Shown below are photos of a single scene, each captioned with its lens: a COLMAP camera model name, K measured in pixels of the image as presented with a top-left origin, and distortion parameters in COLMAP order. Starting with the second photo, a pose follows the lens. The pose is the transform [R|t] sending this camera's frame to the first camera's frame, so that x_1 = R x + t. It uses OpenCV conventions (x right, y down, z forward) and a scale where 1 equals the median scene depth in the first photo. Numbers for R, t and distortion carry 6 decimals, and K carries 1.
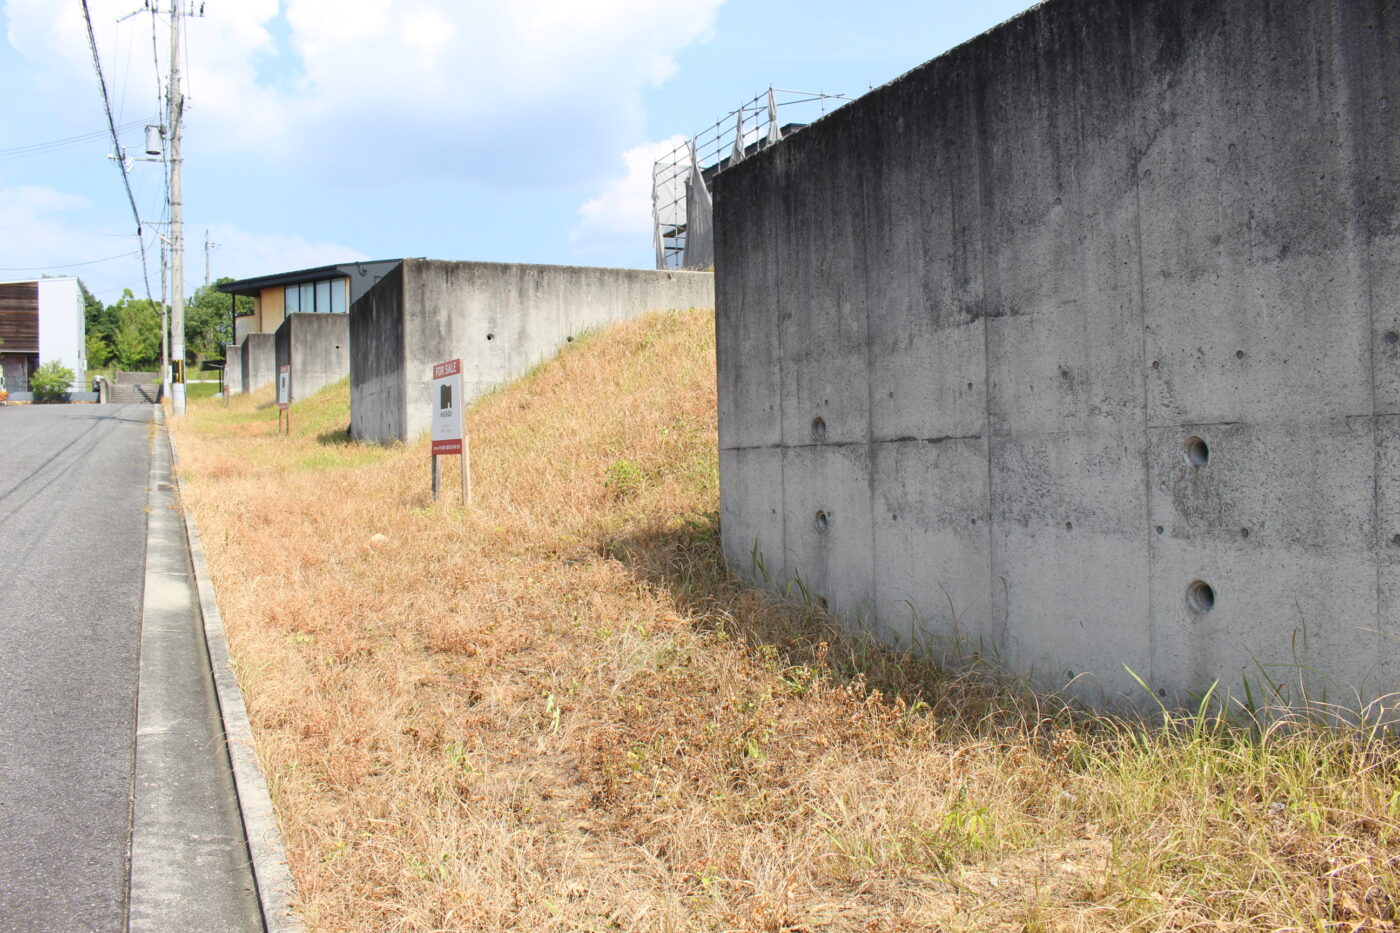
lens RADIAL K [[1190.0, 0, 683.3], [0, 1190.0, 464.5], [0, 0, 1]] dist [-0.143683, 0.118551]
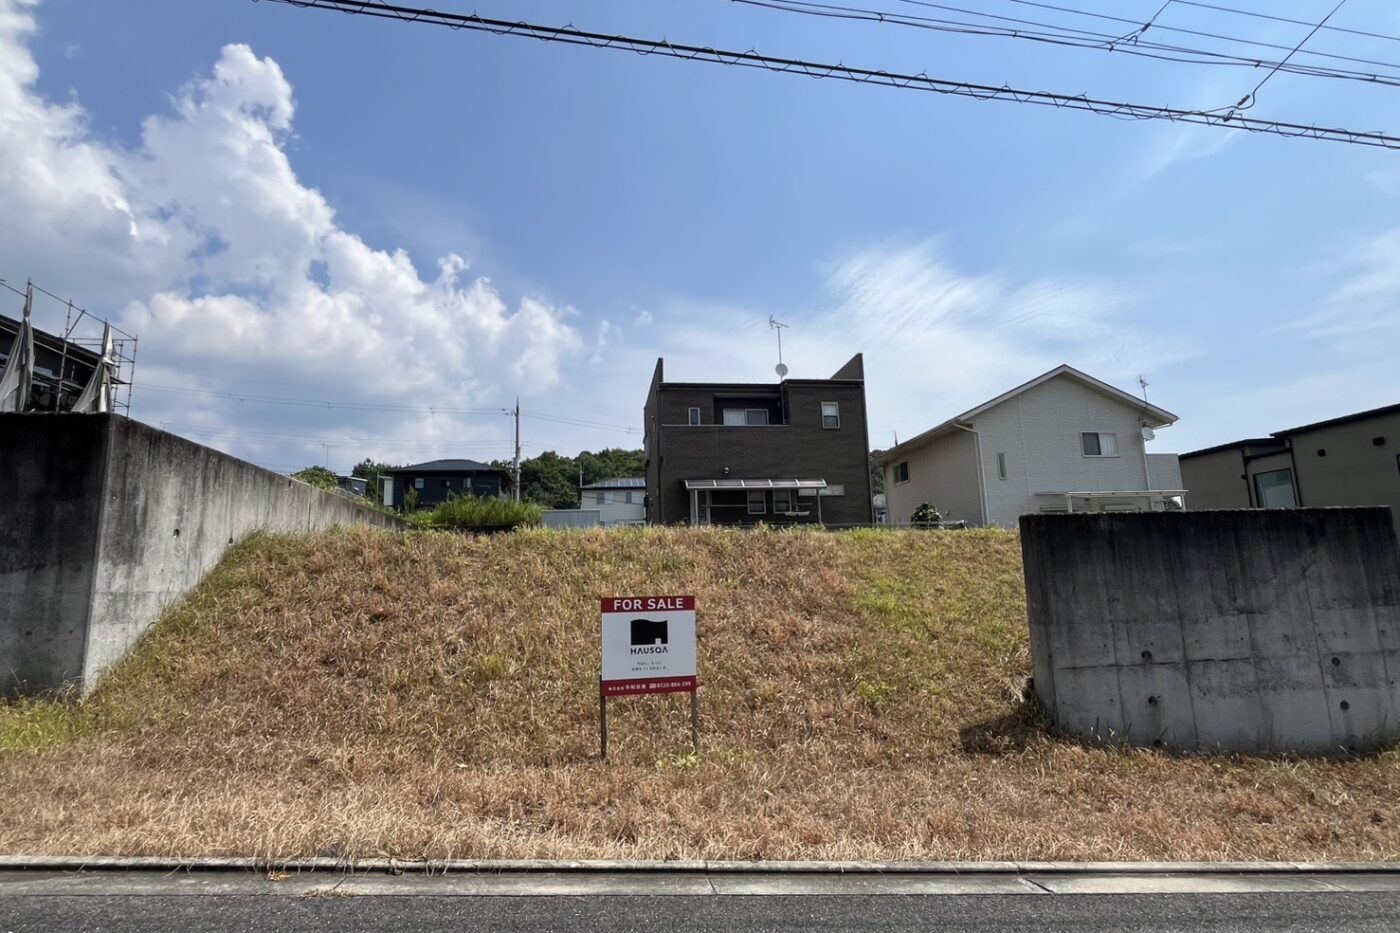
lens RADIAL K [[737.5, 0, 699.9], [0, 737.5, 451.5], [0, 0, 1]] dist [-0.001200, 0.002692]
pose [[0.262627, 0.185537, 0.946891, -1.209542], [0.022740, 0.979876, -0.198308, -0.124309], [-0.964629, 0.073613, 0.253123, 1.199634]]
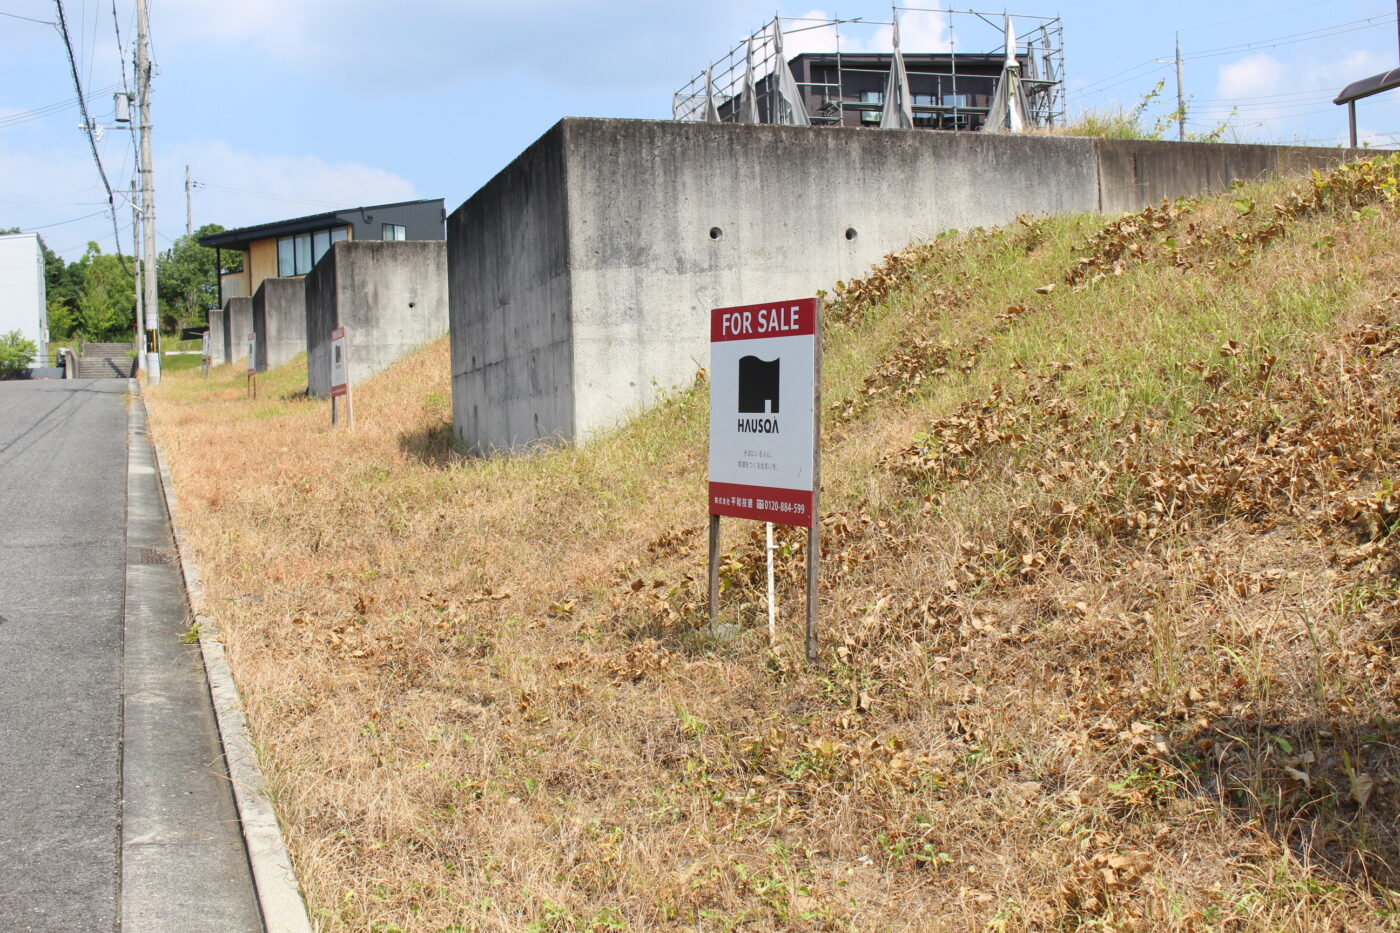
lens RADIAL K [[1664.2, 0, 685.6], [0, 1664.2, 467.2], [0, 0, 1]] dist [-0.078831, 0.043206]
pose [[0.994731, -0.014136, -0.101538, 0.606205], [0.014552, 0.999888, 0.003357, 0.112869], [0.101479, -0.004817, 0.994826, -1.350972]]
